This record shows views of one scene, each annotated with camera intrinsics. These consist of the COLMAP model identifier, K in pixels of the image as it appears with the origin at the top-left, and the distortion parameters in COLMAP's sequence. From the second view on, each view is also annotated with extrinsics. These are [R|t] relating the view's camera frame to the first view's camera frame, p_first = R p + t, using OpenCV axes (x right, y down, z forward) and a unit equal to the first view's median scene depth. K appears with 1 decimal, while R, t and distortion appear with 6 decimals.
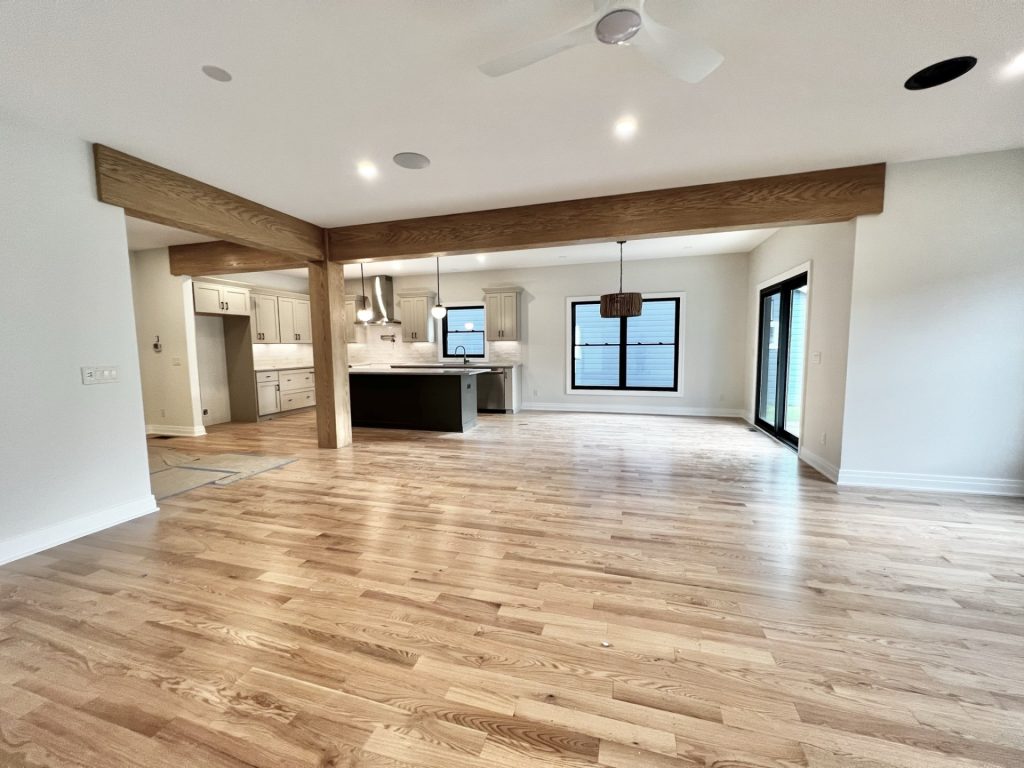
lens RADIAL K [[408.0, 0, 509.5], [0, 408.0, 381.0], [0, 0, 1]] dist [-0.001208, -0.000010]
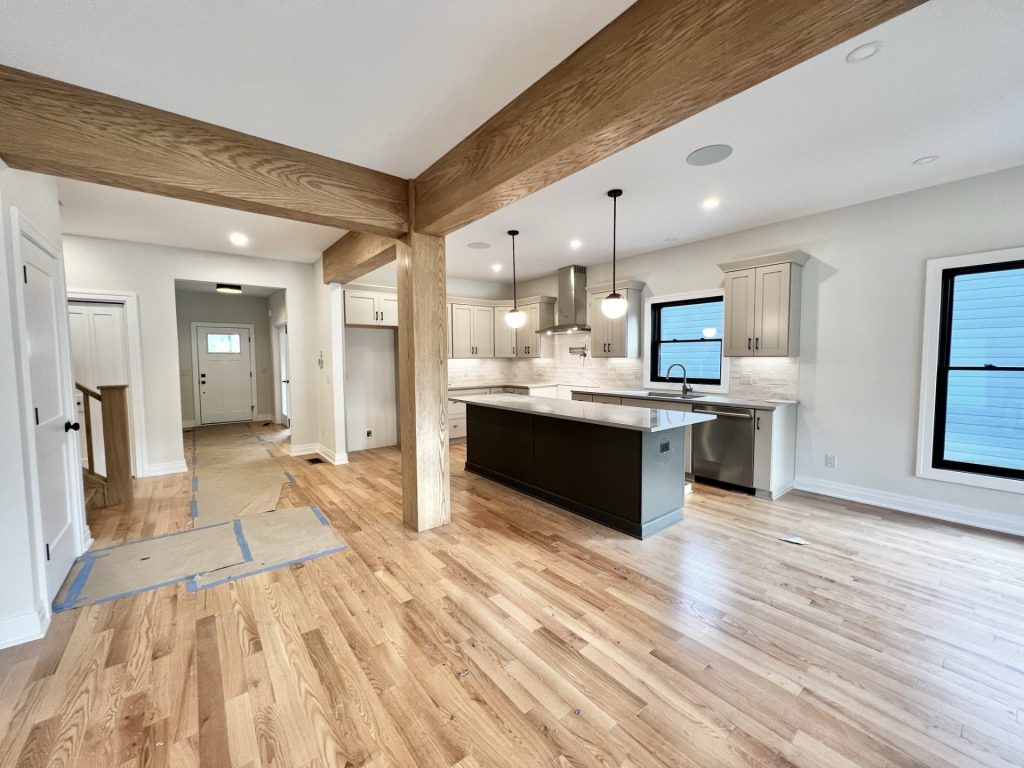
lens RADIAL K [[408.0, 0, 509.5], [0, 408.0, 381.0], [0, 0, 1]] dist [-0.001208, -0.000010]
pose [[0.819160, 0.039867, -0.572178, 0.034040], [-0.053707, 0.998530, -0.007316, -0.059748], [0.571045, 0.036723, 0.820097, 0.494078]]
